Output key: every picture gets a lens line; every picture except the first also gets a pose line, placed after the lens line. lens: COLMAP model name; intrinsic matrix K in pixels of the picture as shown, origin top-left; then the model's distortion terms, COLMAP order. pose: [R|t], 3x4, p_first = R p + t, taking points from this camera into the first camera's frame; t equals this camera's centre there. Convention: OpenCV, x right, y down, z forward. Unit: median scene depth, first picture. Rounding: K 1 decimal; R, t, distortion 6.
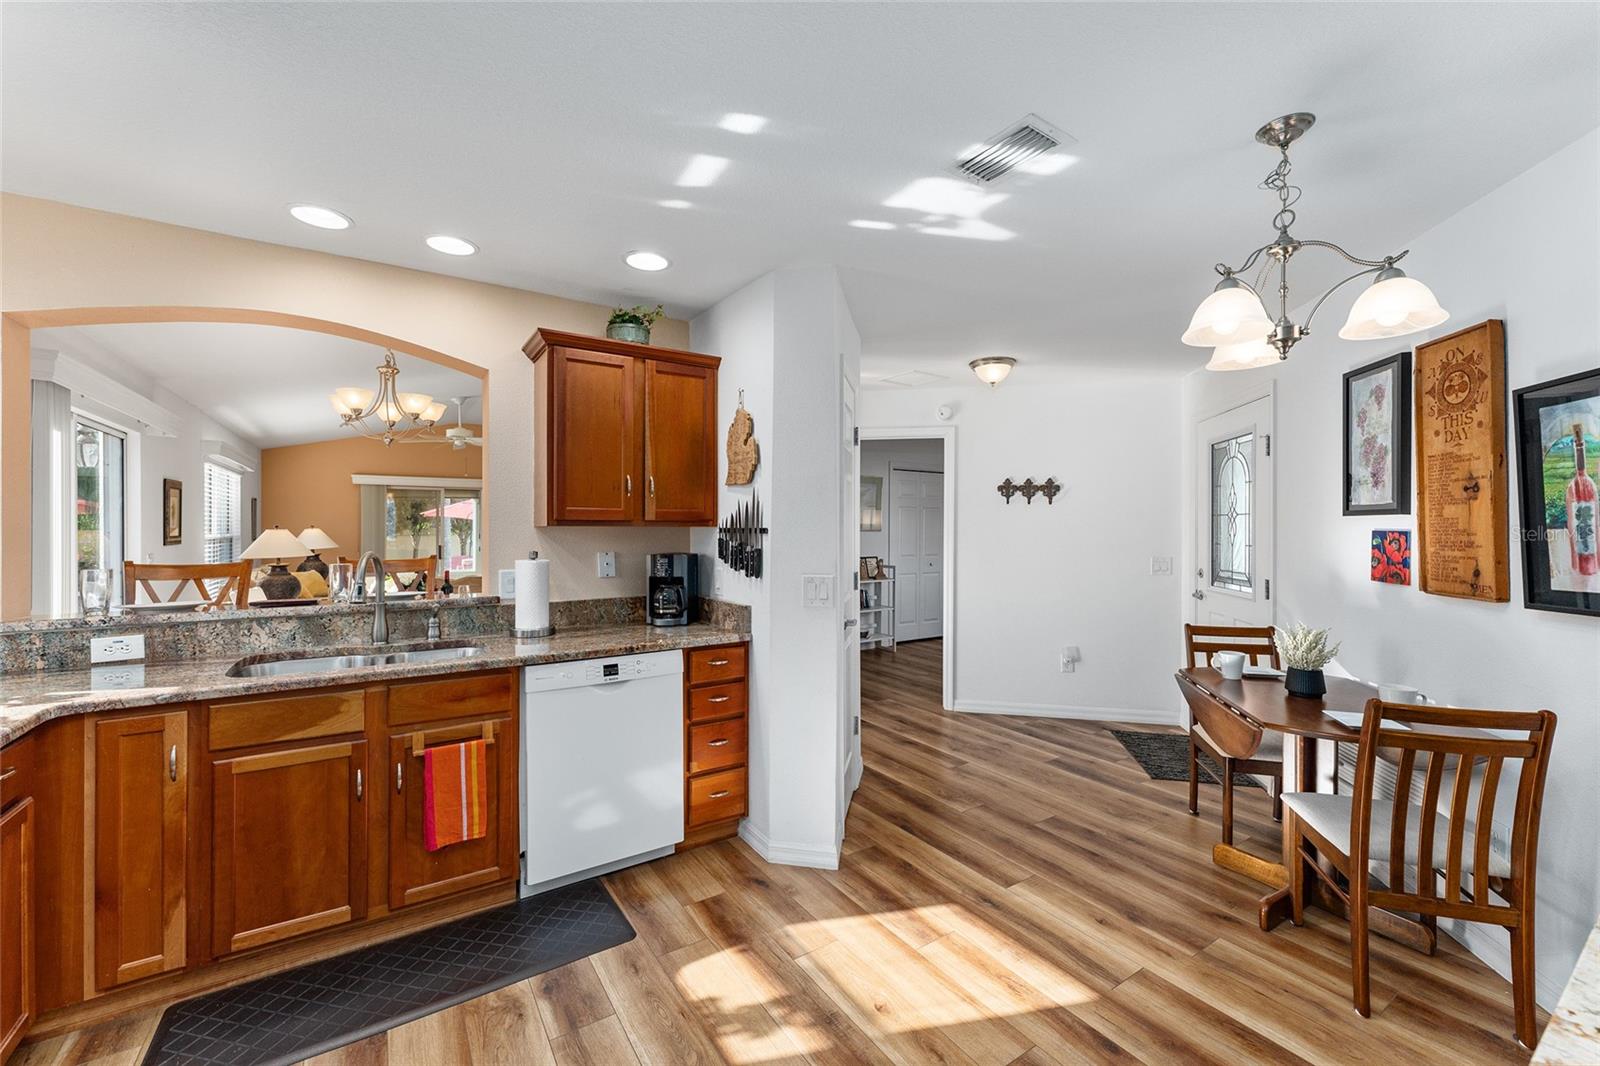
lens RADIAL K [[638.3, 0, 786.7], [0, 638.3, 527.6], [0, 0, 1]] dist [-0.000304, 0.000098]
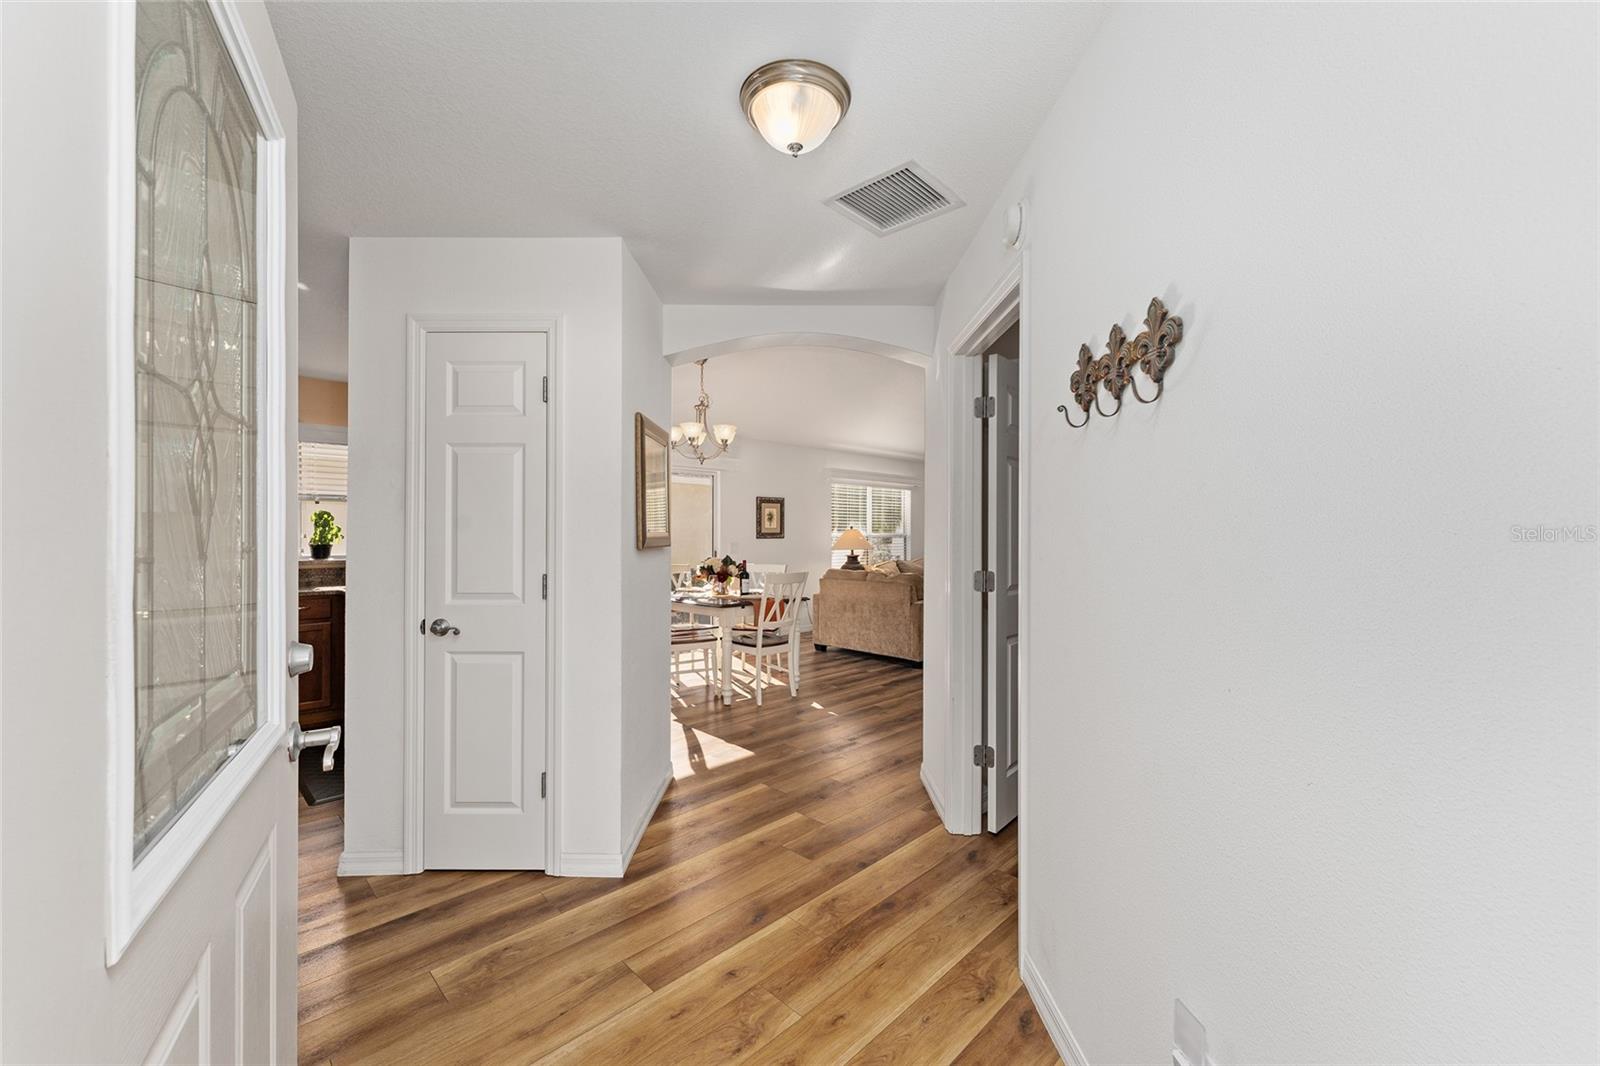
lens RADIAL K [[638.3, 0, 805.6], [0, 638.3, 520.6], [0, 0, 1]] dist [-0.000304, 0.000098]
pose [[0.220749, -0.020192, -0.975122, 1.336960], [-0.001494, 0.999778, -0.021041, 0.034439], [0.975330, 0.006101, 0.220670, 1.690620]]
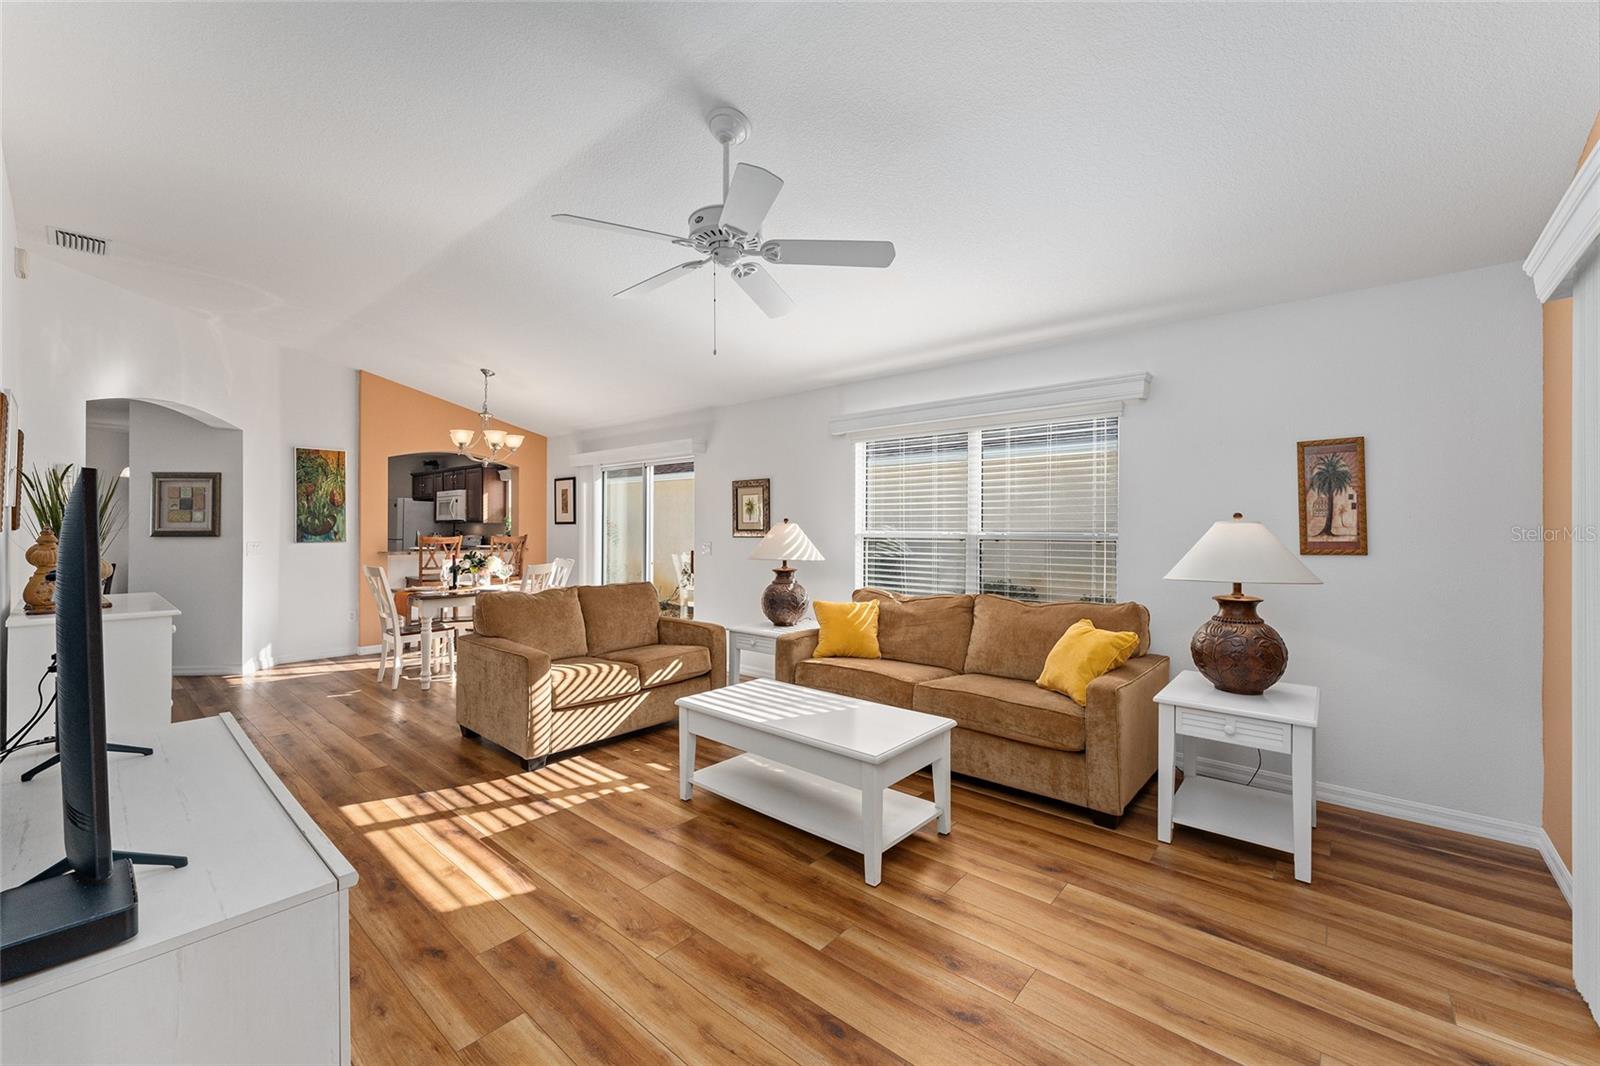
lens RADIAL K [[638.3, 0, 790.1], [0, 638.3, 521.3], [0, 0, 1]] dist [-0.000304, 0.000098]
pose [[-0.961779, -0.005263, -0.273776, -1.659465], [-0.002846, 0.999953, -0.009224, 0.018748], [0.273812, -0.008092, -0.961749, 4.800478]]
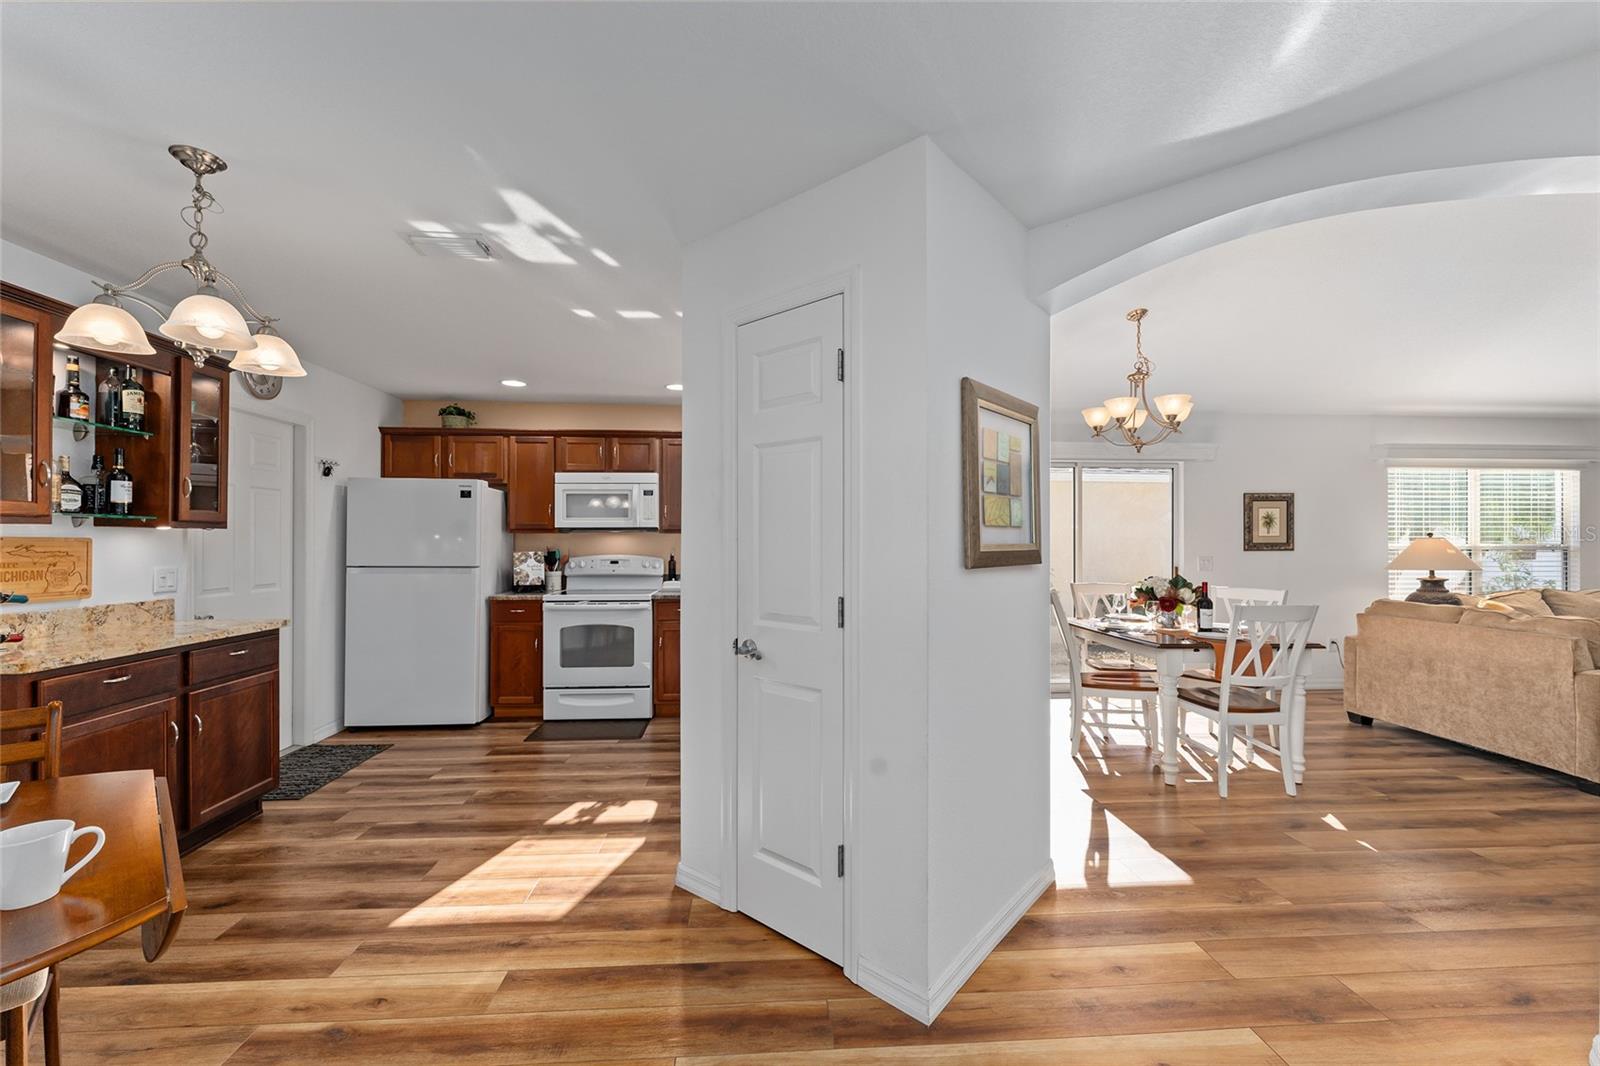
lens RADIAL K [[638.3, 0, 792.7], [0, 638.3, 538.4], [0, 0, 1]] dist [-0.000304, 0.000098]
pose [[-0.486009, -0.006582, -0.873929, 0.958282], [-0.001627, 0.999977, -0.006626, 0.029735], [0.873952, -0.001799, -0.486008, 1.865048]]
